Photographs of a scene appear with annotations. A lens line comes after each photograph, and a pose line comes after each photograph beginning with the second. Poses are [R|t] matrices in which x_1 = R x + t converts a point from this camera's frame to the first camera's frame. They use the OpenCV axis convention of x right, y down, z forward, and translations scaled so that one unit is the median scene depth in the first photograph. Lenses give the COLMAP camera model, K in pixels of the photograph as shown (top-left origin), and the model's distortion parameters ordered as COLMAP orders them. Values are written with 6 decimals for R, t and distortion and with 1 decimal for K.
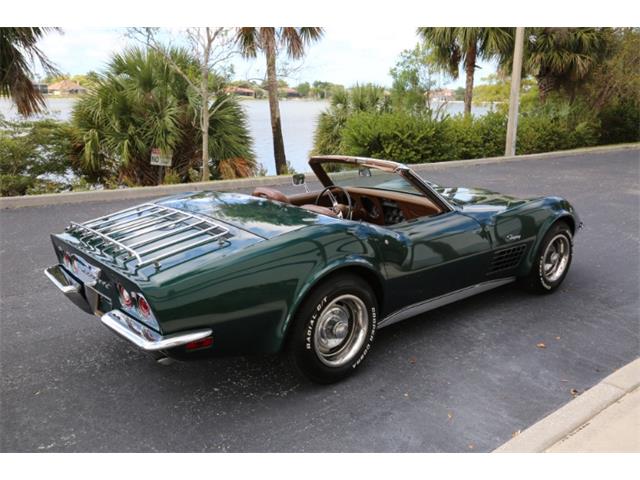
lens RADIAL K [[555.9, 0, 319.5], [0, 555.9, 243.7], [0, 0, 1]] dist [-0.044009, 0.076879]
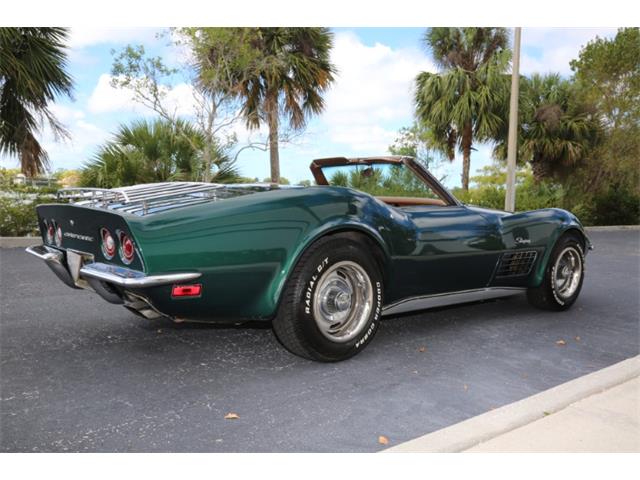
lens RADIAL K [[555.9, 0, 318.9], [0, 555.9, 243.8], [0, 0, 1]] dist [-0.044009, 0.076879]
pose [[0.999876, 0.015719, 0.000586, -0.002339], [-0.015409, 0.986267, -0.164437, 0.145389], [-0.003163, 0.164408, 0.986387, 0.056514]]
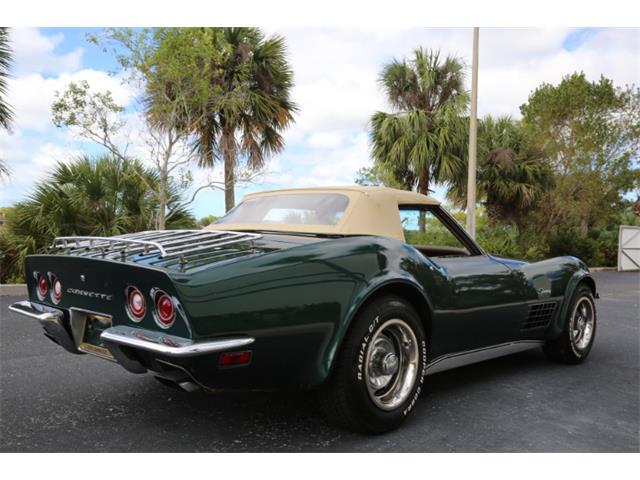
lens RADIAL K [[581.3, 0, 323.7], [0, 581.3, 242.2], [0, 0, 1]] dist [-0.013104, 0.000000]
pose [[0.994111, 0.017370, 0.106965, -0.106586], [0.008883, 0.970686, -0.240189, 0.127280], [-0.108002, 0.239724, 0.964815, 0.092546]]
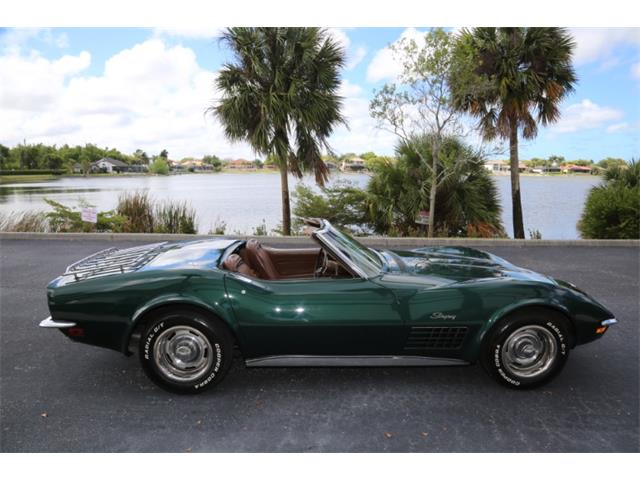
lens RADIAL K [[438.1, 0, 320.3], [0, 438.1, 242.4], [0, 0, 1]] dist [-0.081366, 0.014726]
pose [[0.786949, 0.093571, -0.609882, 0.580199], [-0.152942, 0.987169, -0.045889, -0.064372], [0.597762, 0.129389, 0.791163, 0.259024]]
